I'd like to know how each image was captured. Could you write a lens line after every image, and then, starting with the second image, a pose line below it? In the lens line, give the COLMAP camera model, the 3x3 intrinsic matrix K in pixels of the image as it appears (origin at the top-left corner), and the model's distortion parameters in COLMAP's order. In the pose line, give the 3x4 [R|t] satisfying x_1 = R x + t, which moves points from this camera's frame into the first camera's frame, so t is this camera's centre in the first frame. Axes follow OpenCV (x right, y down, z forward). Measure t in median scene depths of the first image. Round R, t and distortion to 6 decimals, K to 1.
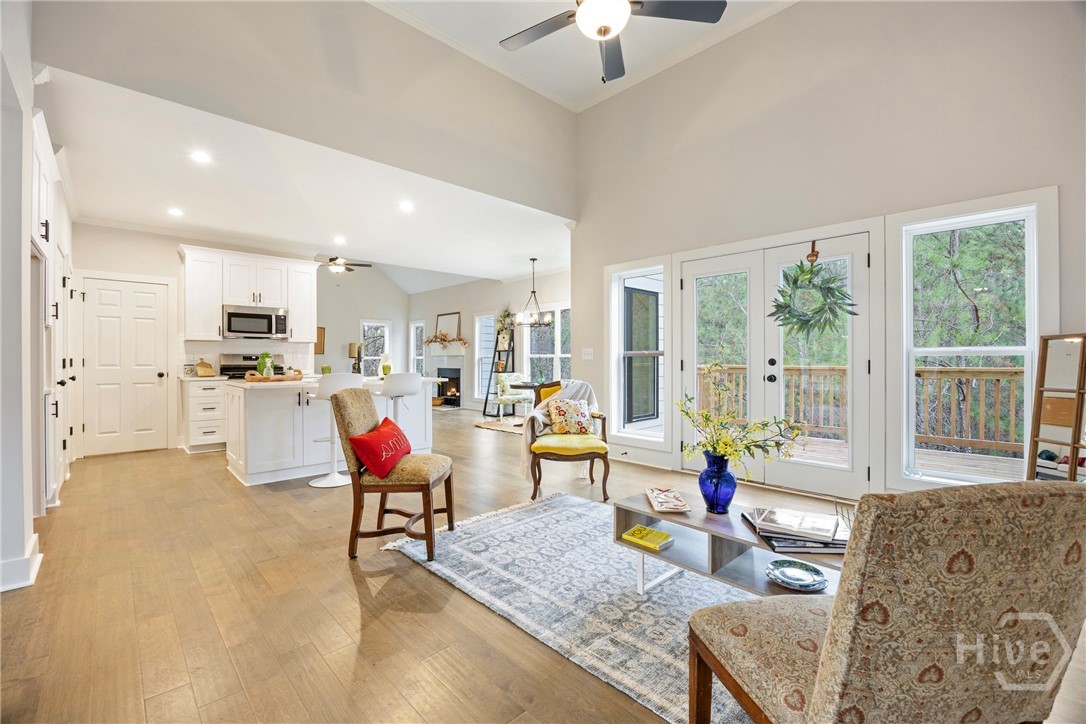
lens RADIAL K [[466.1, 0, 544.1], [0, 466.1, 360.5], [0, 0, 1]] dist [-0.011399, 0.000796]
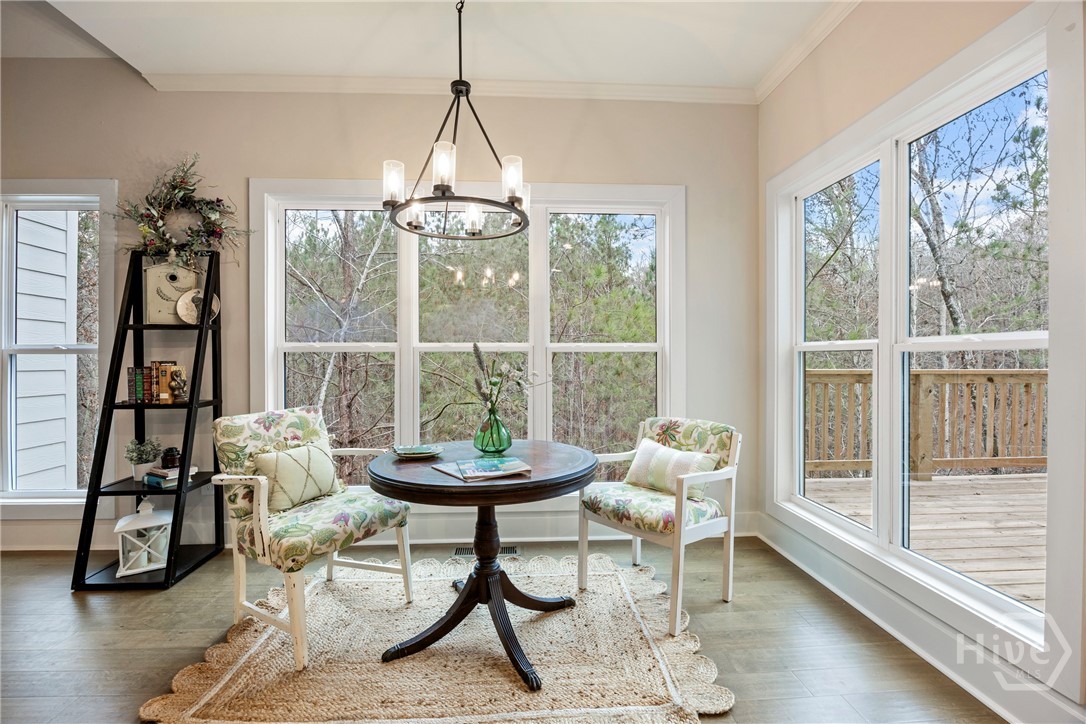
lens RADIAL K [[466.1, 0, 540.5], [0, 466.1, 364.7], [0, 0, 1]] dist [-0.011399, 0.000796]
pose [[0.646604, -0.002352, 0.762823, -0.357178], [-0.001360, 0.999990, 0.004236, 0.000120], [-0.762825, -0.003776, 0.646594, 1.534674]]
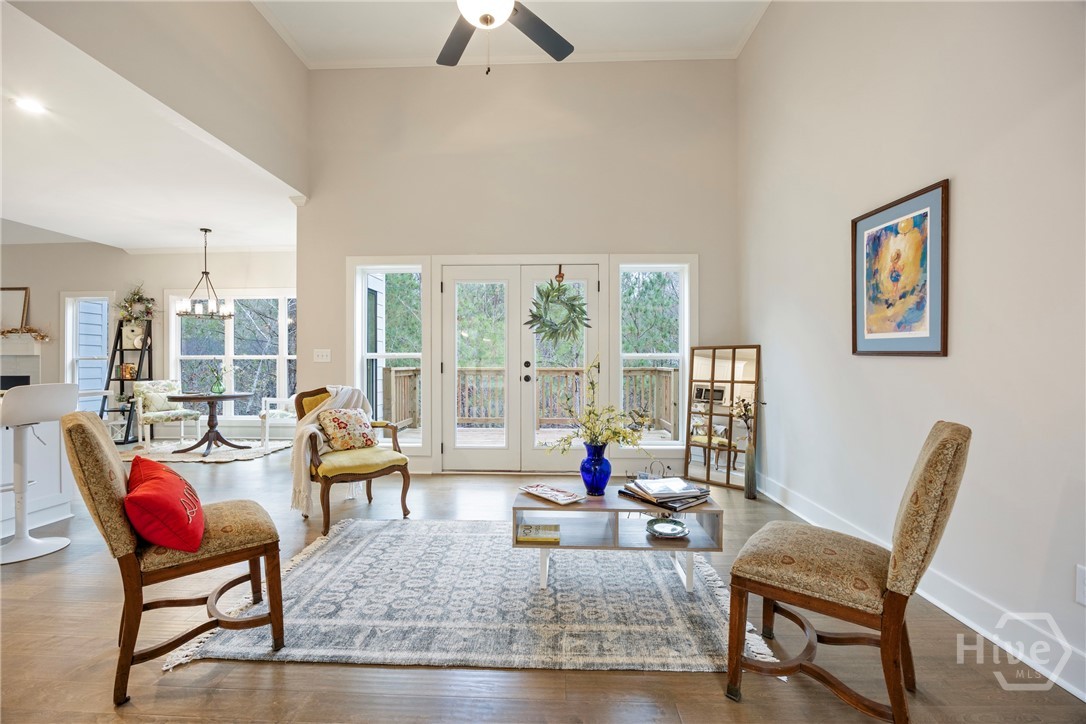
lens RADIAL K [[466.1, 0, 541.9], [0, 466.1, 363.2], [0, 0, 1]] dist [-0.011399, 0.000796]
pose [[0.714725, -0.001227, 0.699405, -0.308952], [0.001325, 0.999999, 0.000400, 0.000549], [-0.699405, 0.000641, 0.714726, 0.156642]]
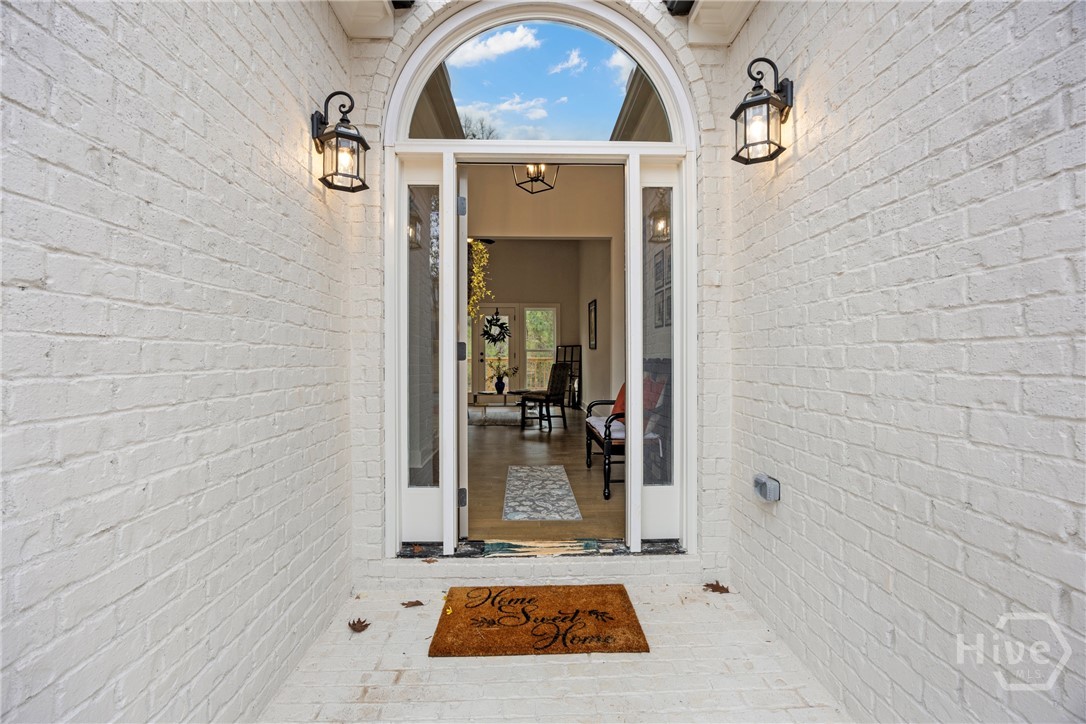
lens RADIAL K [[466.1, 0, 542.2], [0, 466.1, 359.9], [0, 0, 1]] dist [-0.011399, 0.000796]
pose [[0.666904, 0.000696, 0.745144, -1.232188], [0.001600, 0.999996, -0.002366, 0.045504], [-0.745142, 0.002770, 0.666900, -0.971428]]
